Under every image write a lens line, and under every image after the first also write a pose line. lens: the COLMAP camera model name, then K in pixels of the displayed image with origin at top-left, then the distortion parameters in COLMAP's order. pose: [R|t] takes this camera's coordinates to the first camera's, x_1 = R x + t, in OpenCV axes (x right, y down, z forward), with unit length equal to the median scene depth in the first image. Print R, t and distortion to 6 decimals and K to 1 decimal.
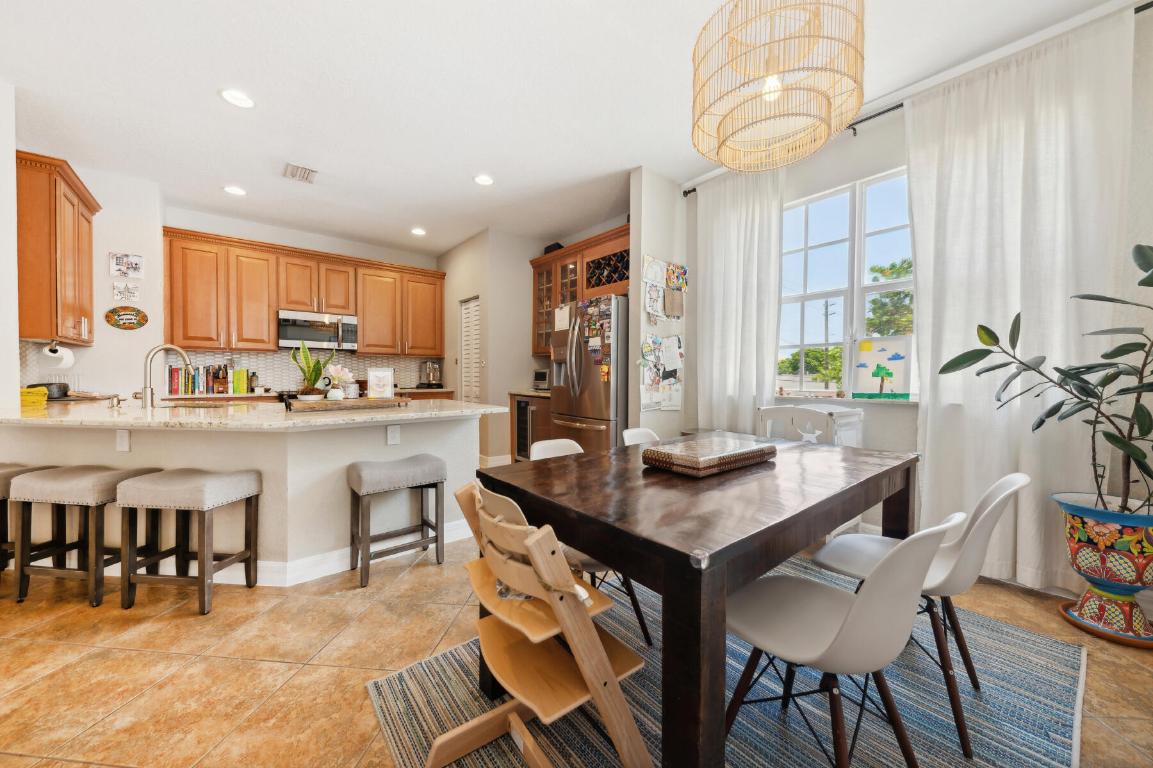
lens RADIAL K [[413.5, 0, 576.5], [0, 413.5, 384.0], [0, 0, 1]] dist [-0.000037, -0.000005]
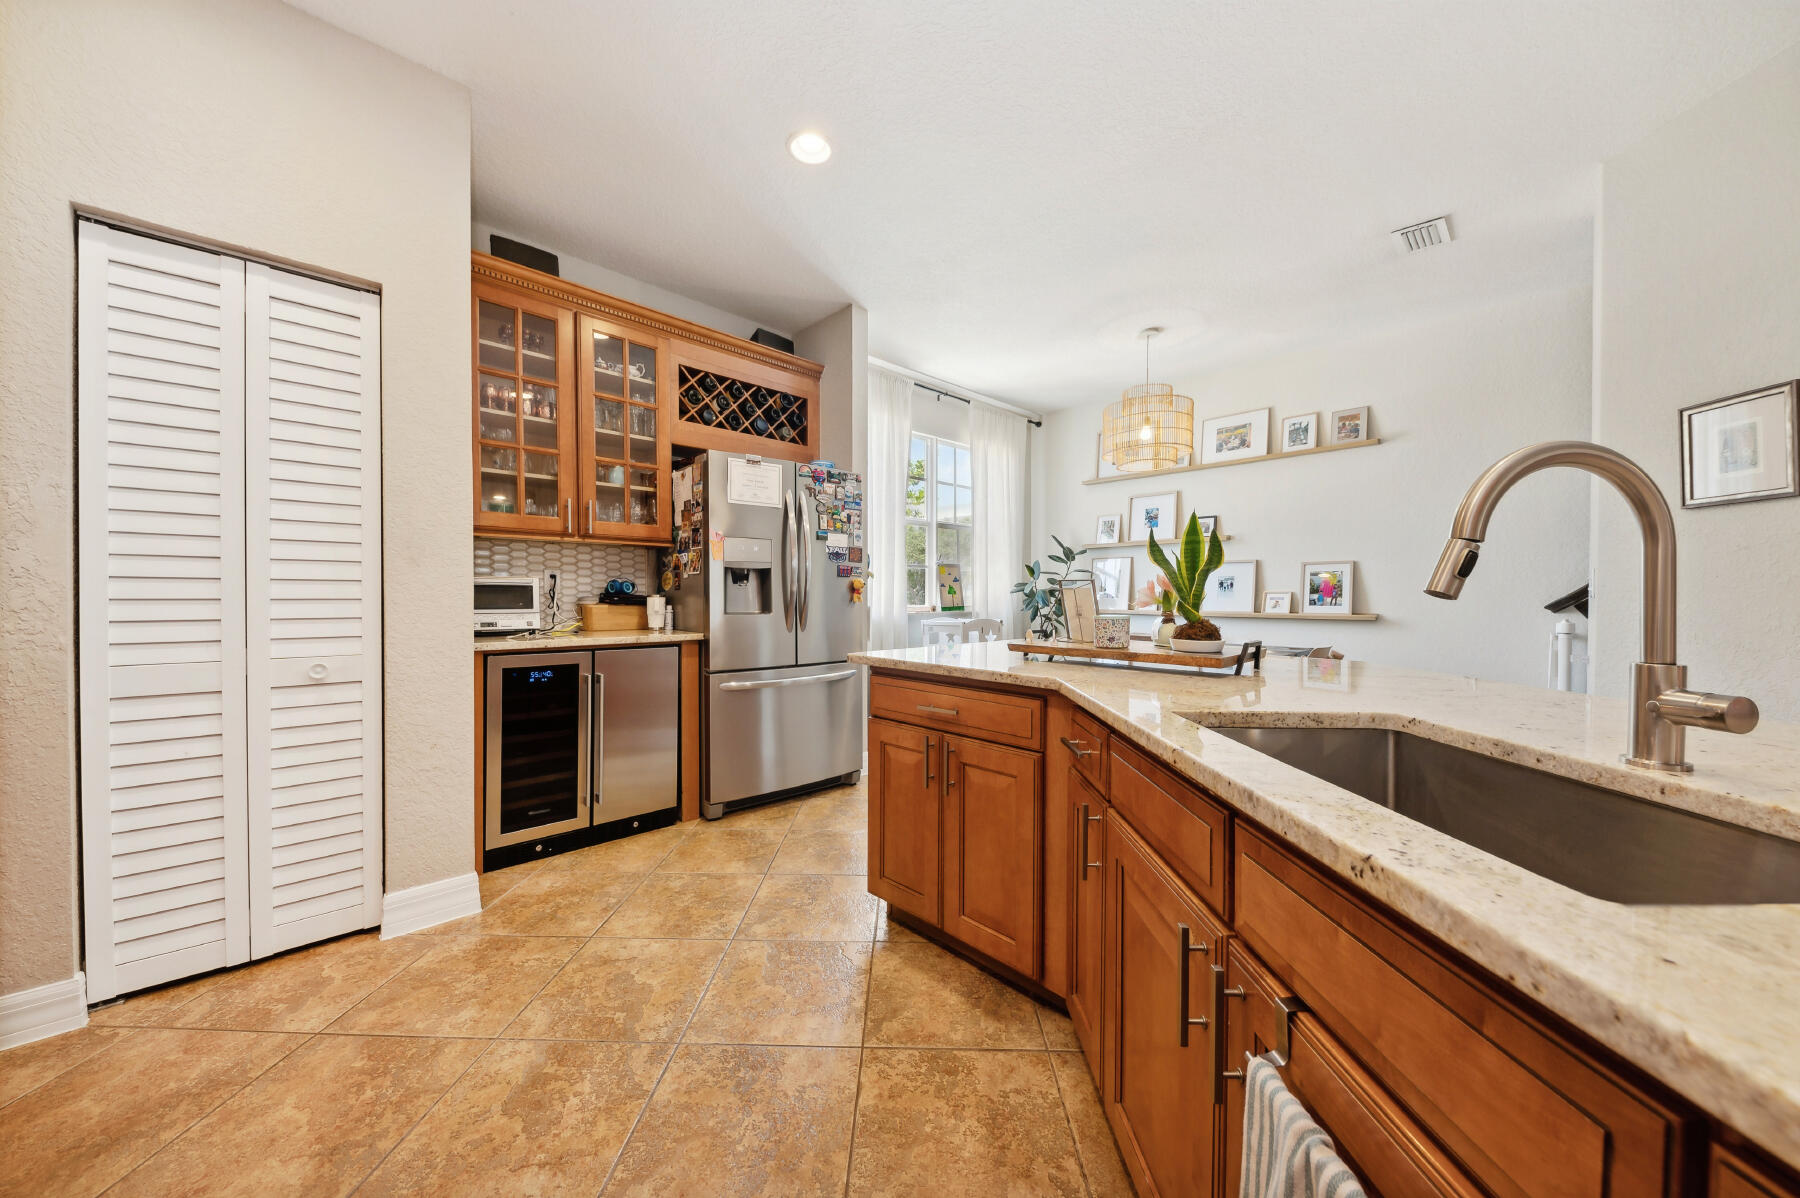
lens RADIAL K [[619.3, 0, 900.0], [0, 619.3, 599.0], [0, 0, 1]] dist [0.000147, 0.000003]
pose [[-0.088372, -0.012252, 0.996012, -1.191521], [0.016933, 0.999761, 0.013800, -0.030962], [-0.995944, 0.018085, -0.088144, 1.295762]]
